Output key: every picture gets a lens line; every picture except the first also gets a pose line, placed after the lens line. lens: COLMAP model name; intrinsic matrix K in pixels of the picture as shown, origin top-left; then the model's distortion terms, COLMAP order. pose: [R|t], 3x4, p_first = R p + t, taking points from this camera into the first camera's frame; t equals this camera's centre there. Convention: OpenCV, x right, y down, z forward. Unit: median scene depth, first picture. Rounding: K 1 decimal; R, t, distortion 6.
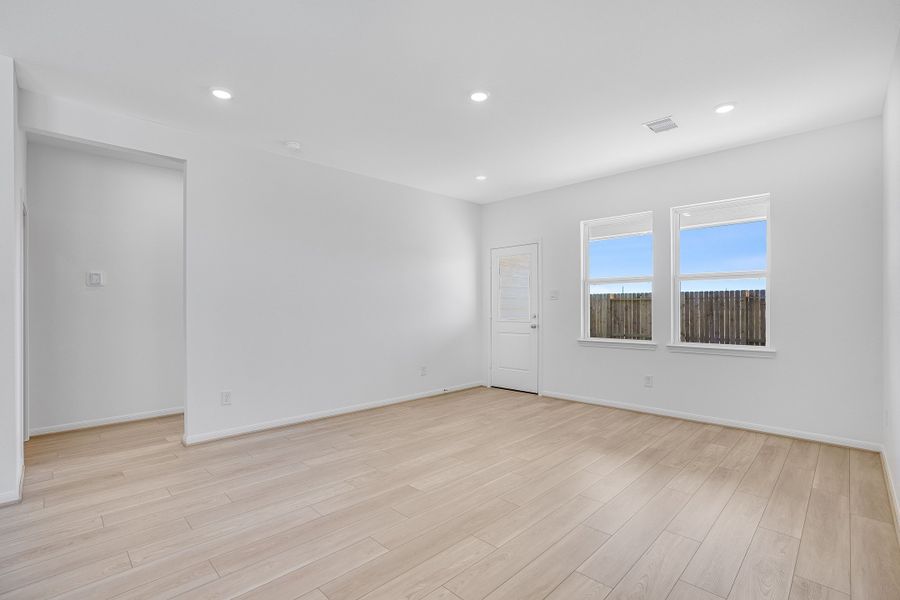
lens RADIAL K [[417.0, 0, 452.2], [0, 417.0, 304.0], [0, 0, 1]] dist [-0.046838, 0.010030]
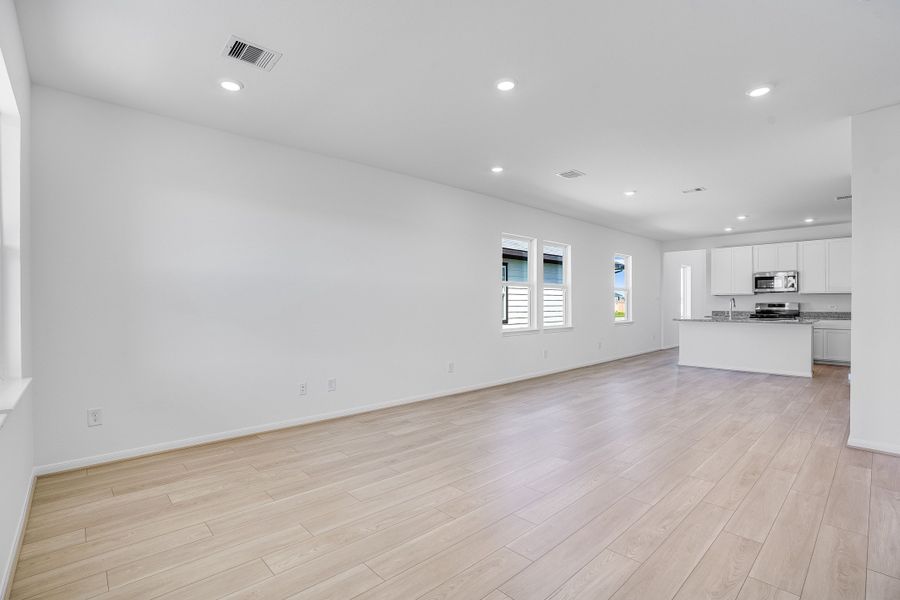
lens RADIAL K [[417.0, 0, 453.7], [0, 417.0, 301.2], [0, 0, 1]] dist [-0.046838, 0.010030]
pose [[-0.999365, 0.004926, 0.035284, 0.115026], [0.004234, 0.999798, -0.019672, 0.014820], [-0.035374, -0.019511, -0.999184, 1.444983]]
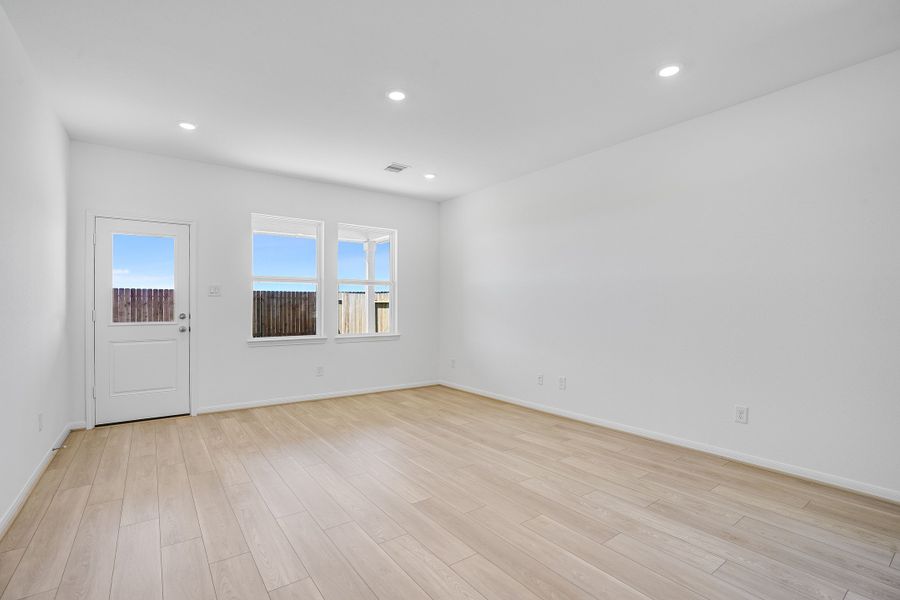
lens RADIAL K [[417.0, 0, 445.8], [0, 417.0, 303.8], [0, 0, 1]] dist [-0.046838, 0.010030]
pose [[0.160391, 0.006221, 0.987034, -0.662402], [-0.011608, 0.999923, -0.004416, 0.004146], [-0.986985, -0.010750, 0.160451, 0.530984]]
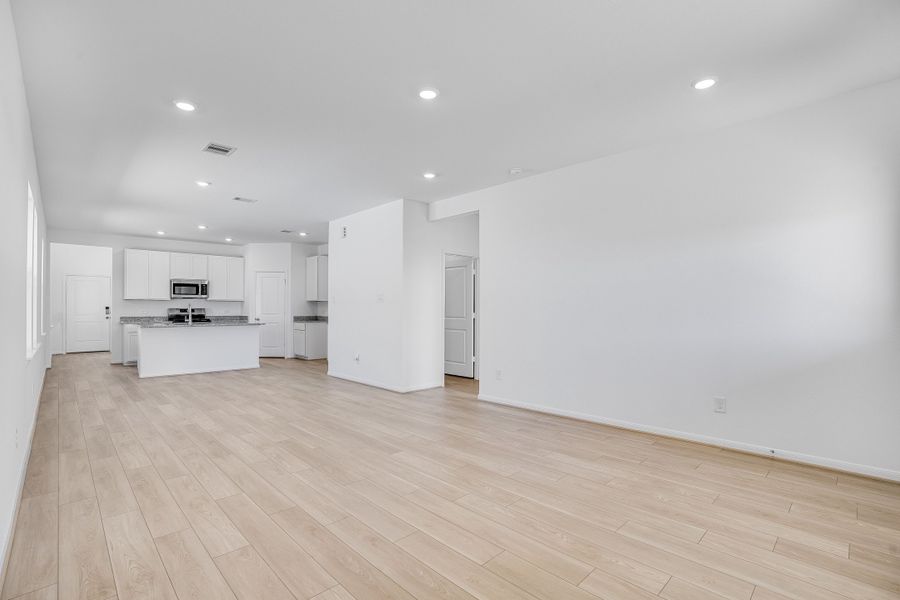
lens RADIAL K [[417.0, 0, 438.2], [0, 417.0, 304.8], [0, 0, 1]] dist [-0.046838, 0.010030]
pose [[-0.038410, -0.007882, -0.999231, 0.770280], [0.011334, 0.999901, -0.008323, 0.006074], [0.999198, -0.011645, -0.038317, 0.782450]]
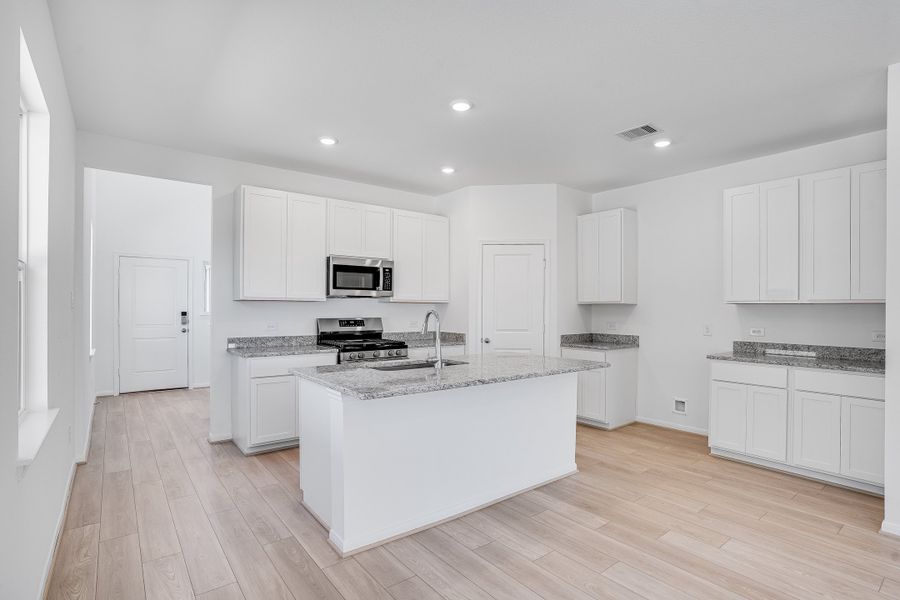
lens RADIAL K [[447.4, 0, 440.7], [0, 447.4, 308.0], [0, 0, 1]] dist [-0.036195, 0.005488]
pose [[-0.144780, 0.004786, -0.989452, -0.316015], [0.005711, 0.999976, 0.004001, -0.040426], [0.989447, -0.005072, -0.144803, -0.305757]]
